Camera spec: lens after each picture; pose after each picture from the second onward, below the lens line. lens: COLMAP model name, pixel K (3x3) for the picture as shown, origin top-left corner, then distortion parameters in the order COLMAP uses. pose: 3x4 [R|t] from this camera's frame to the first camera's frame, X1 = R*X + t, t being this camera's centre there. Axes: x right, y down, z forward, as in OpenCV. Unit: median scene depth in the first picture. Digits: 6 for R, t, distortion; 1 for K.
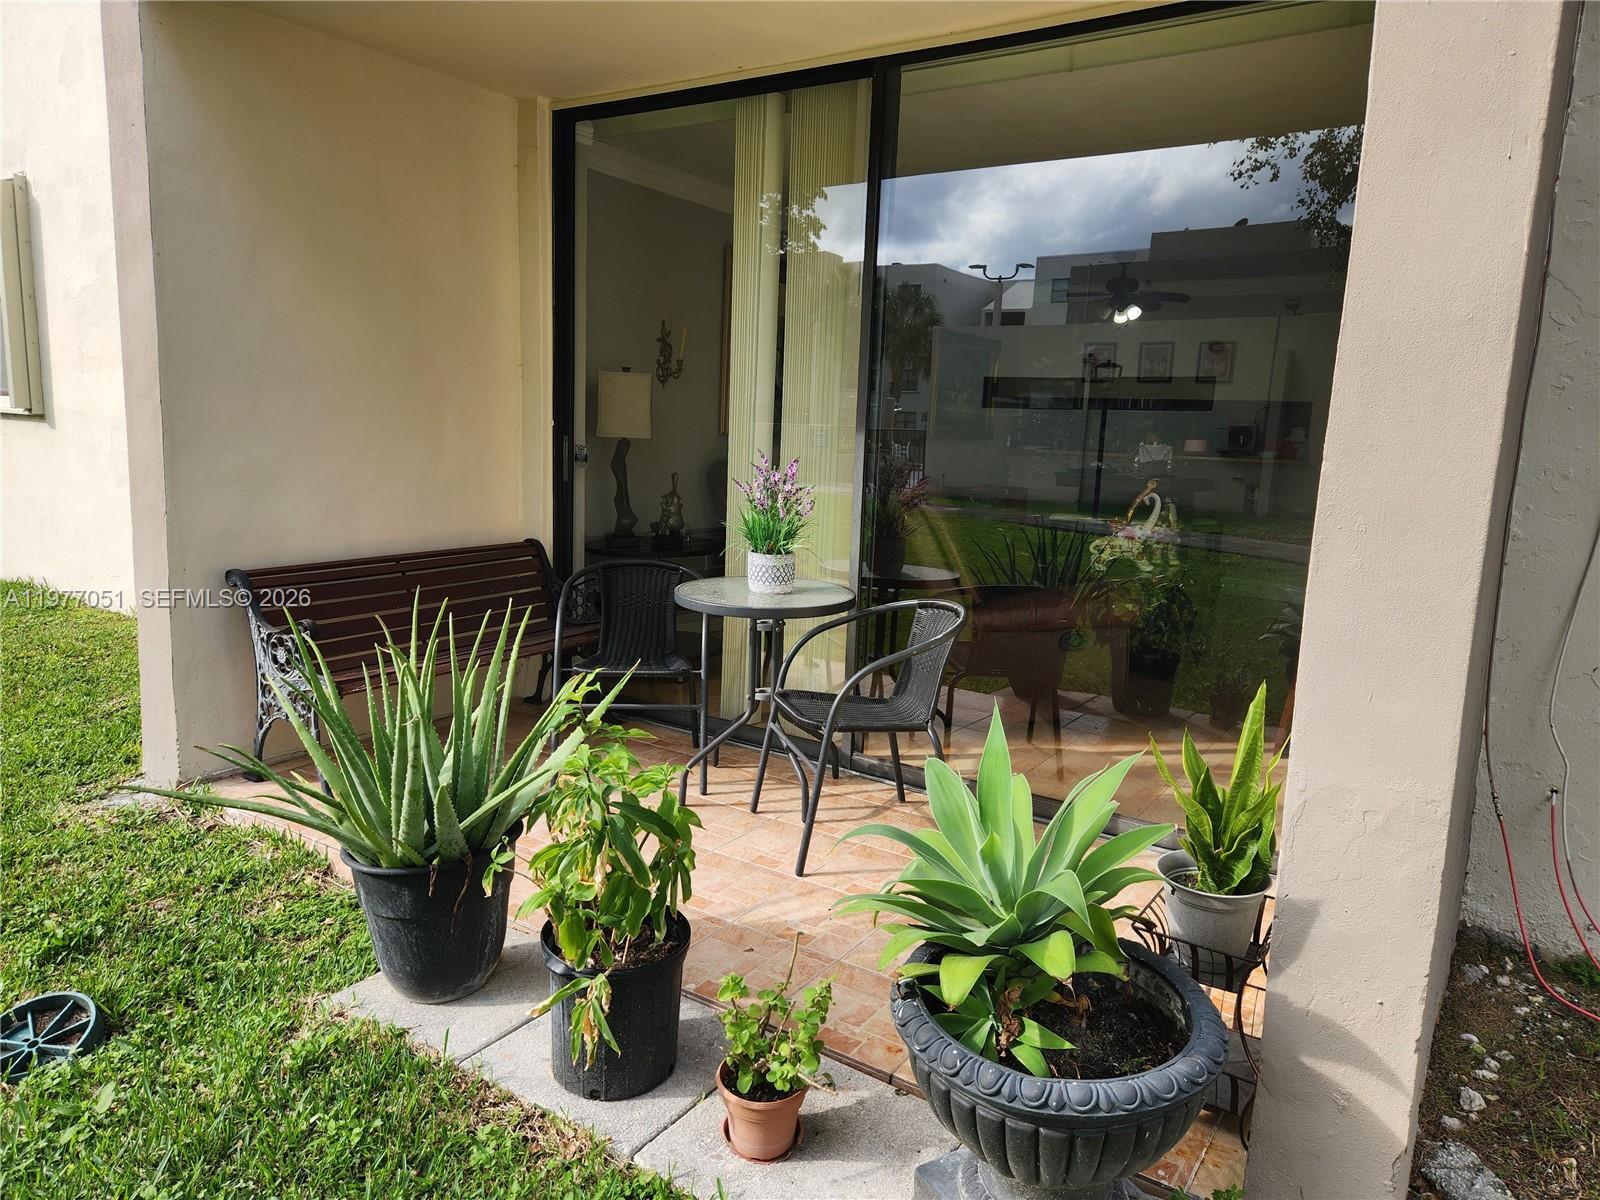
lens RADIAL K [[1075.6, 0, 802.5], [0, 1075.6, 624.3], [0, 0, 1]] dist [0.073646, -0.061337]
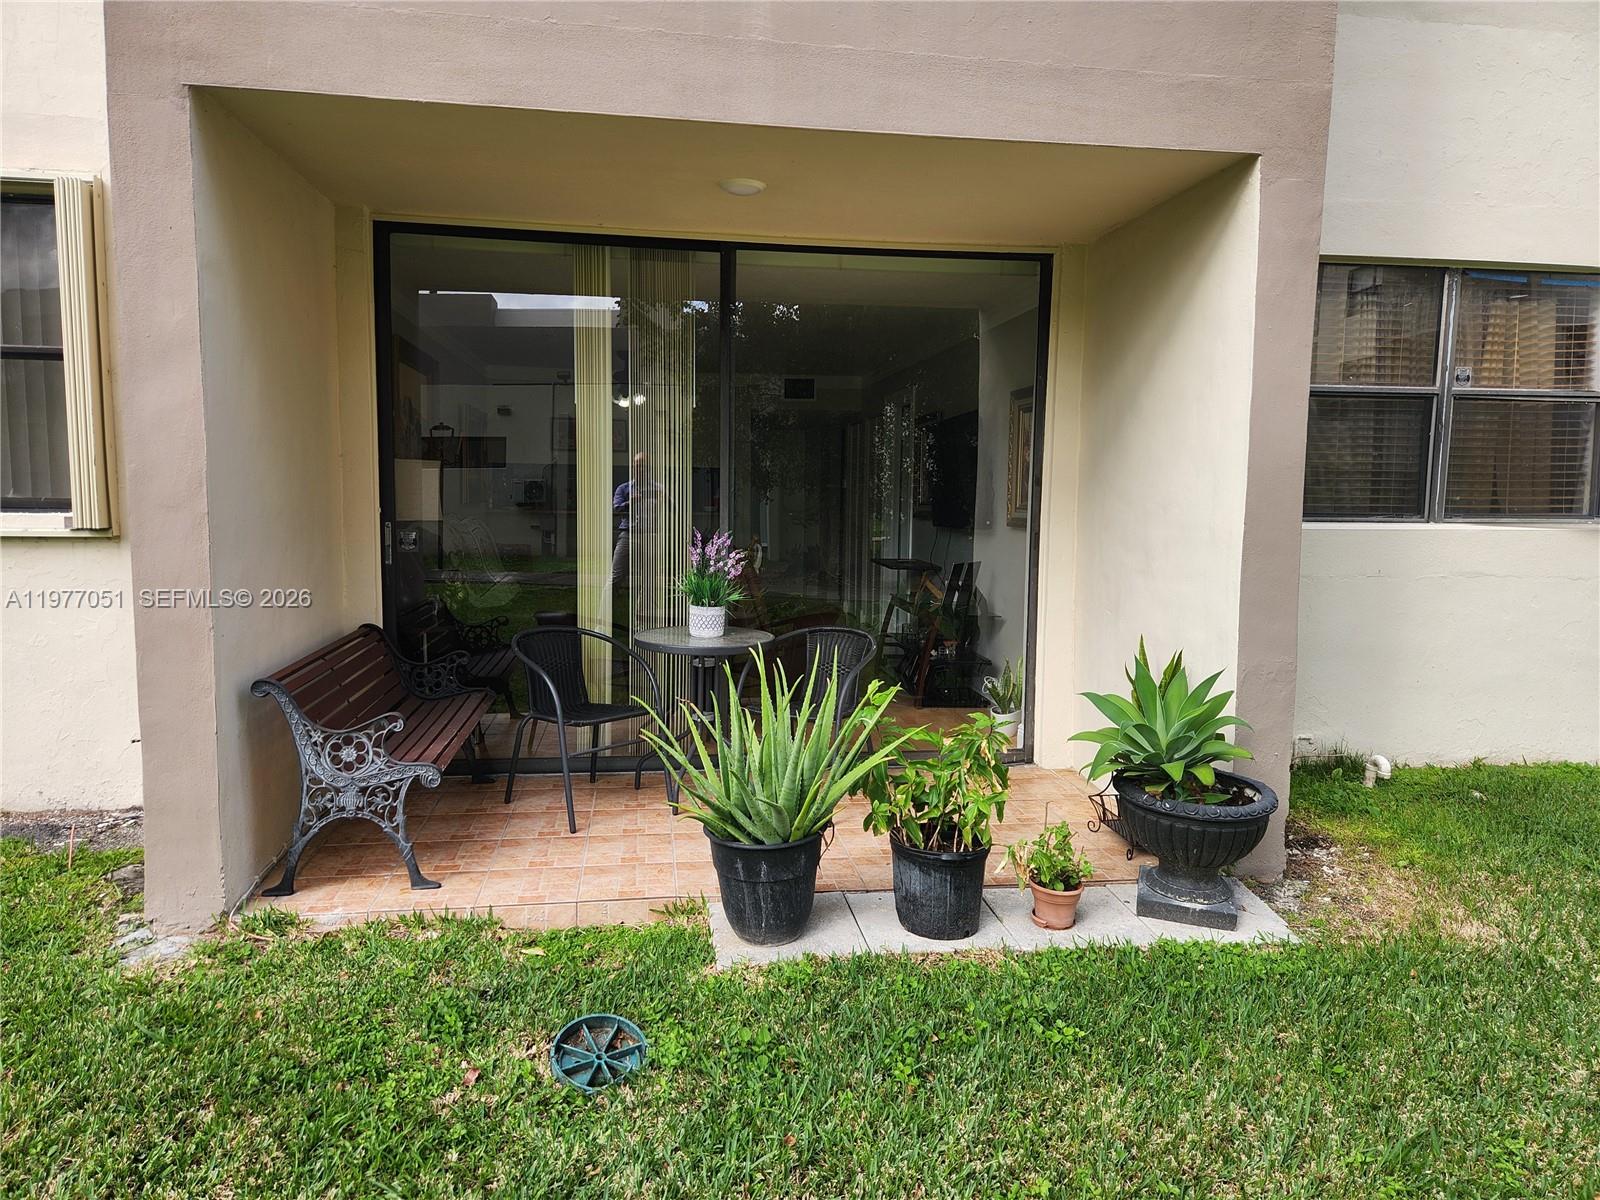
lens RADIAL K [[1075.6, 0, 802.5], [0, 1075.6, 624.3], [0, 0, 1]] dist [0.073646, -0.061337]
pose [[0.741964, -0.114746, 0.660548, -0.806403], [0.143899, 0.989539, 0.010261, -0.039633], [-0.654815, 0.087439, 0.750714, -0.043625]]
